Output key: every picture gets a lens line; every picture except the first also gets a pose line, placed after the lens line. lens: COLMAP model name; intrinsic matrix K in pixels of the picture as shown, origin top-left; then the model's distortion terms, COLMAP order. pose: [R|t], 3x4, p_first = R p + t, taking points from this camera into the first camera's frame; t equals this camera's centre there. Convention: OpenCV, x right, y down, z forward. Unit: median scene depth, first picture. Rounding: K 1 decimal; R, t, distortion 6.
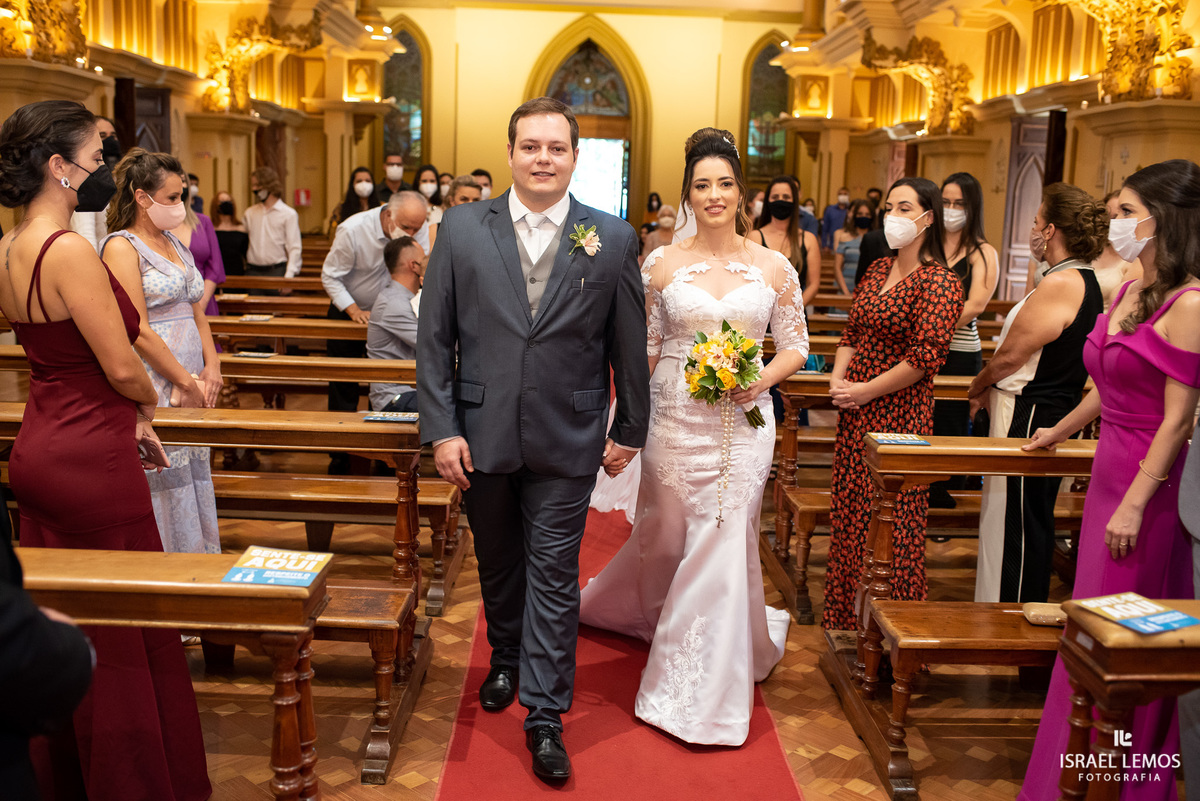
lens RADIAL K [[1167.1, 0, 618.7], [0, 1167.1, 402.6], [0, 0, 1]] dist [-0.109082, 0.126443]
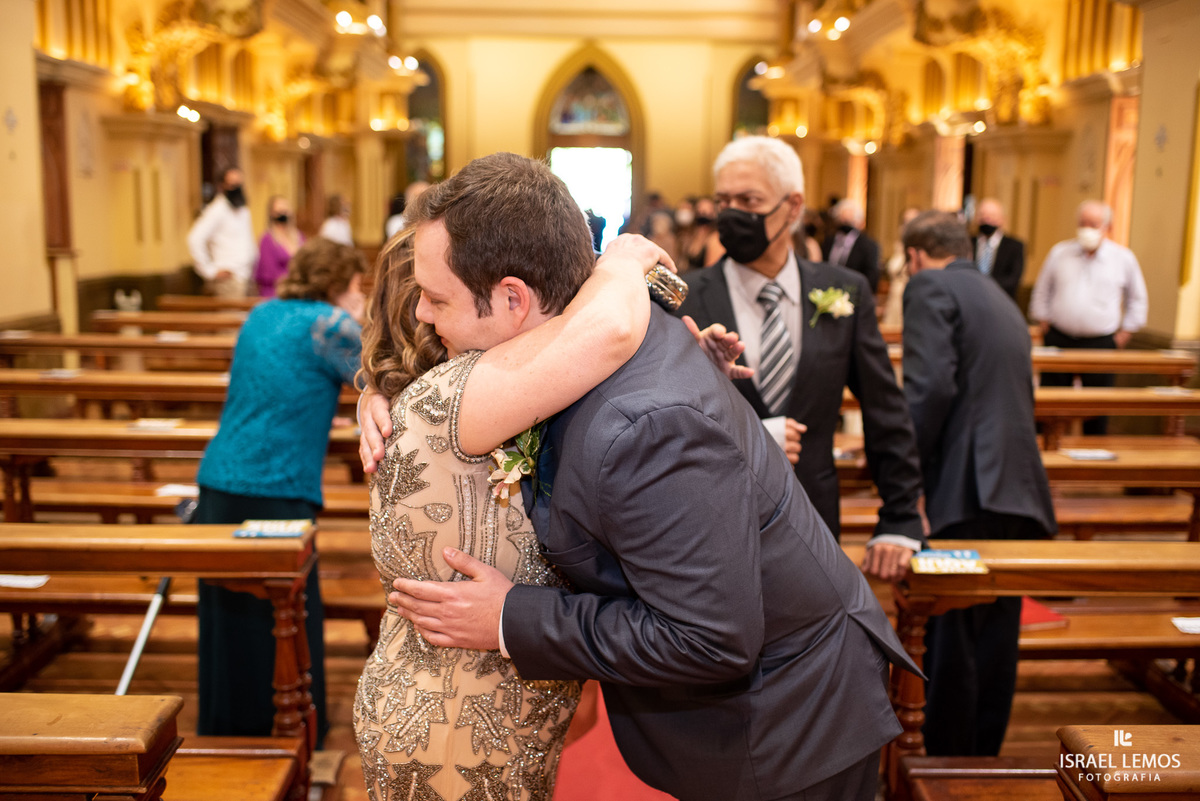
lens RADIAL K [[1174.4, 0, 613.4], [0, 1174.4, 403.3], [0, 0, 1]] dist [-0.106669, 0.109062]
pose [[0.999710, -0.015412, -0.018492, 0.020218], [0.015336, 0.999873, -0.004225, 0.025797], [0.018555, 0.003941, 0.999820, -0.182368]]
